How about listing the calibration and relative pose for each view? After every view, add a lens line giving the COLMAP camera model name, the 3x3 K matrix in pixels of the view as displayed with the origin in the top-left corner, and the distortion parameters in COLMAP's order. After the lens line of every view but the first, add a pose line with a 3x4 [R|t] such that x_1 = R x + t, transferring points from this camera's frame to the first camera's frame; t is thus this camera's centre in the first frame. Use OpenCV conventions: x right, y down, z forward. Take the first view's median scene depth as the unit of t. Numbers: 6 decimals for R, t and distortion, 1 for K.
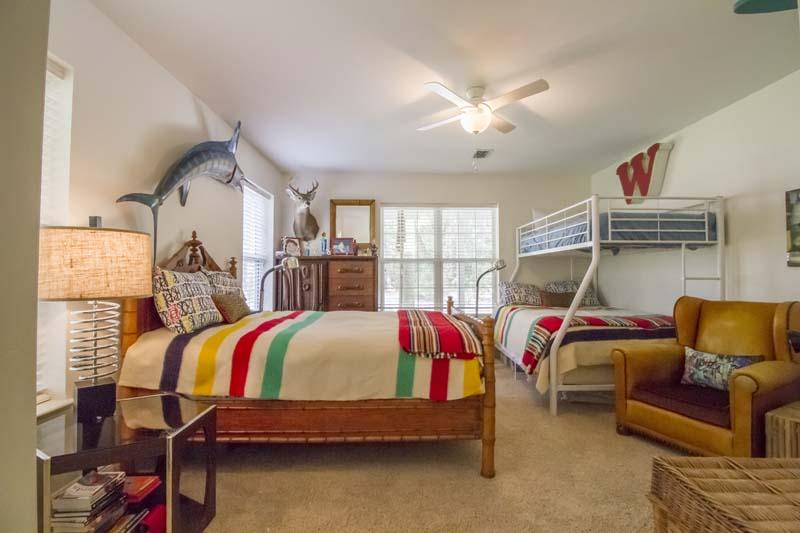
lens RADIAL K [[371.1, 0, 402.2], [0, 371.1, 268.6], [0, 0, 1]] dist [-0.008661, -0.008869]
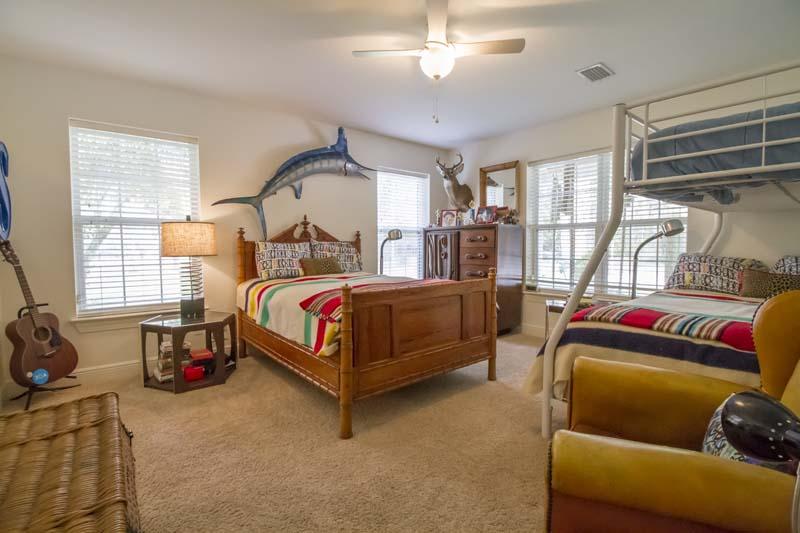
lens RADIAL K [[371.1, 0, 402.6], [0, 371.1, 265.3], [0, 0, 1]] dist [-0.008661, -0.008869]
pose [[0.620066, 0.037988, -0.783630, 0.519911], [0.017929, 0.997880, 0.062561, 0.008021], [0.784345, -0.052841, 0.618070, 0.234262]]
